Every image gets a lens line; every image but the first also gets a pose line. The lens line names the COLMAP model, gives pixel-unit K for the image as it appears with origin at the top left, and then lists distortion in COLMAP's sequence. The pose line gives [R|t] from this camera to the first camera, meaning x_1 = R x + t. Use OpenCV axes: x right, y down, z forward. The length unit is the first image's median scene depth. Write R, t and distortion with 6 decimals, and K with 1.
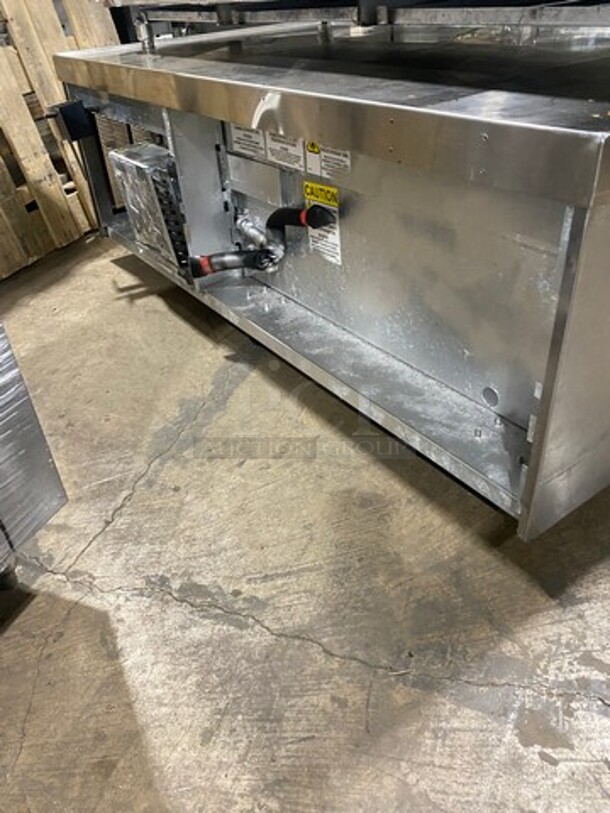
lens RADIAL K [[624.3, 0, 305.4], [0, 624.3, 405.6], [0, 0, 1]] dist [-0.001561, -0.005057]
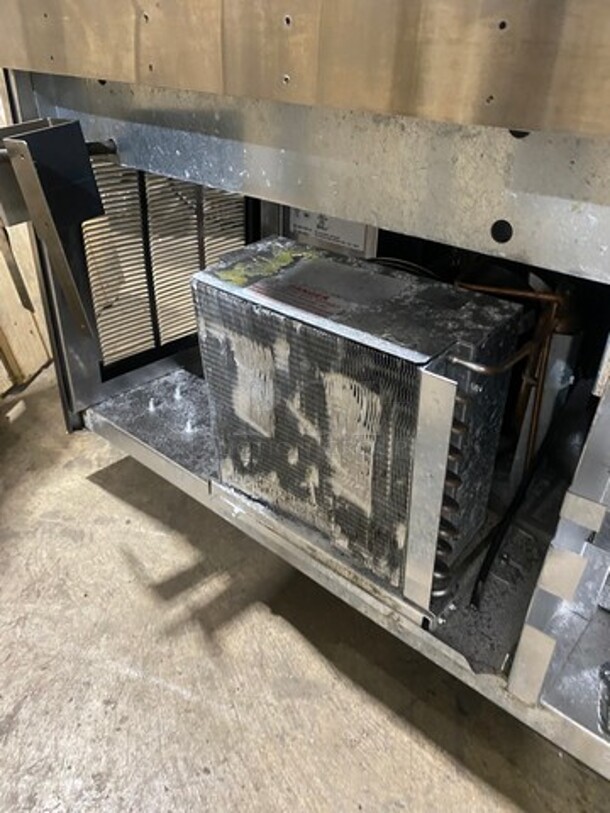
lens RADIAL K [[624.3, 0, 304.5], [0, 624.3, 406.9], [0, 0, 1]] dist [-0.001561, -0.005057]
pose [[0.968390, -0.047466, 0.244883, -0.295109], [0.063964, 0.996155, -0.059862, -0.269075], [-0.241100, 0.073633, 0.967703, 0.574813]]
